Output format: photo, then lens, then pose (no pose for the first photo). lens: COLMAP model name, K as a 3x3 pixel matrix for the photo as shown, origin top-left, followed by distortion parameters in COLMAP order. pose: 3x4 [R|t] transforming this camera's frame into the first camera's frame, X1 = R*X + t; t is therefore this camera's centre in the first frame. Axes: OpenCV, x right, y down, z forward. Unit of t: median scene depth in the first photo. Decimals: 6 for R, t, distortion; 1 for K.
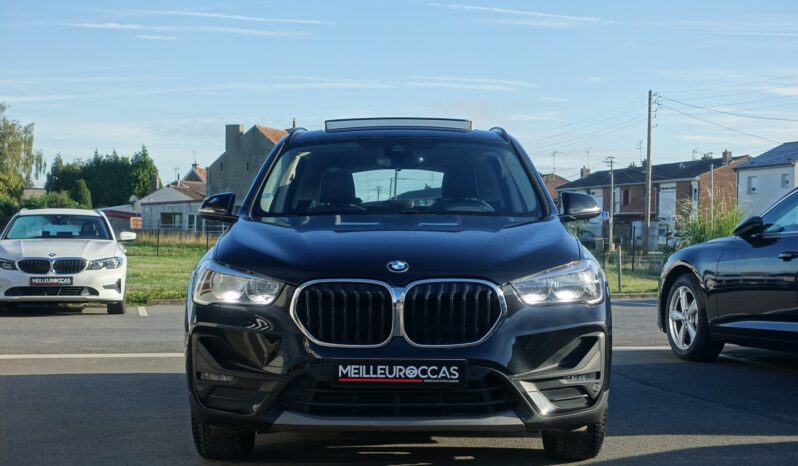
lens RADIAL K [[1288.1, 0, 399.0], [0, 1288.1, 233.0], [0, 0, 1]] dist [-0.051779, -0.064518]
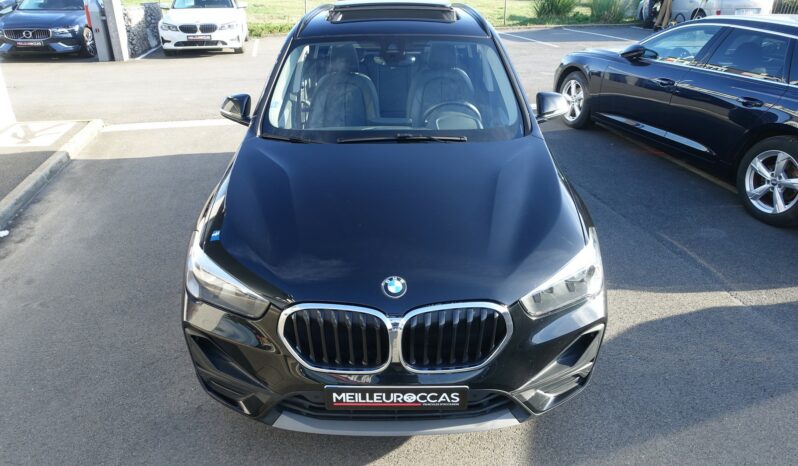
lens RADIAL K [[539.5, 0, 398.0], [0, 539.5, 224.0], [0, 0, 1]] dist [-0.000044, -0.001560]
pose [[0.999945, -0.007838, 0.006979, -0.000753], [0.004058, 0.902019, 0.431676, -0.176709], [-0.009679, -0.431624, 0.902002, 0.690641]]
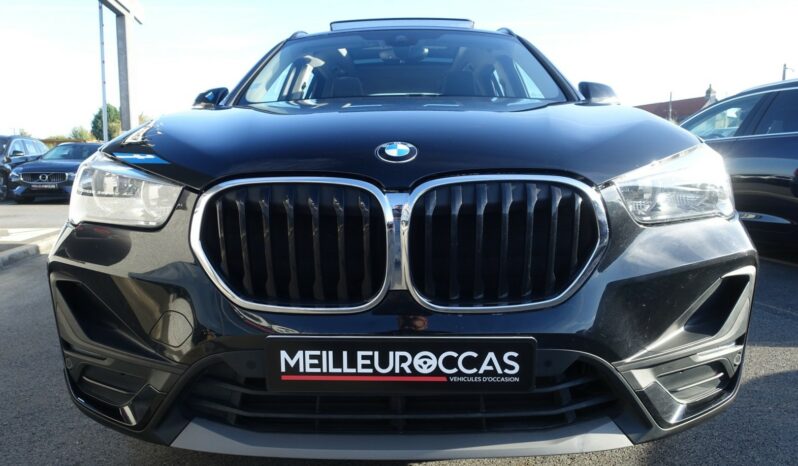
lens RADIAL K [[546.4, 0, 399.0], [0, 546.4, 233.0], [0, 0, 1]] dist [-0.006345, -0.000849]
pose [[0.999849, -0.008836, -0.014994, 0.003159], [0.010609, 0.992405, 0.122557, 0.031706], [0.013798, -0.122698, 0.992348, 0.787902]]
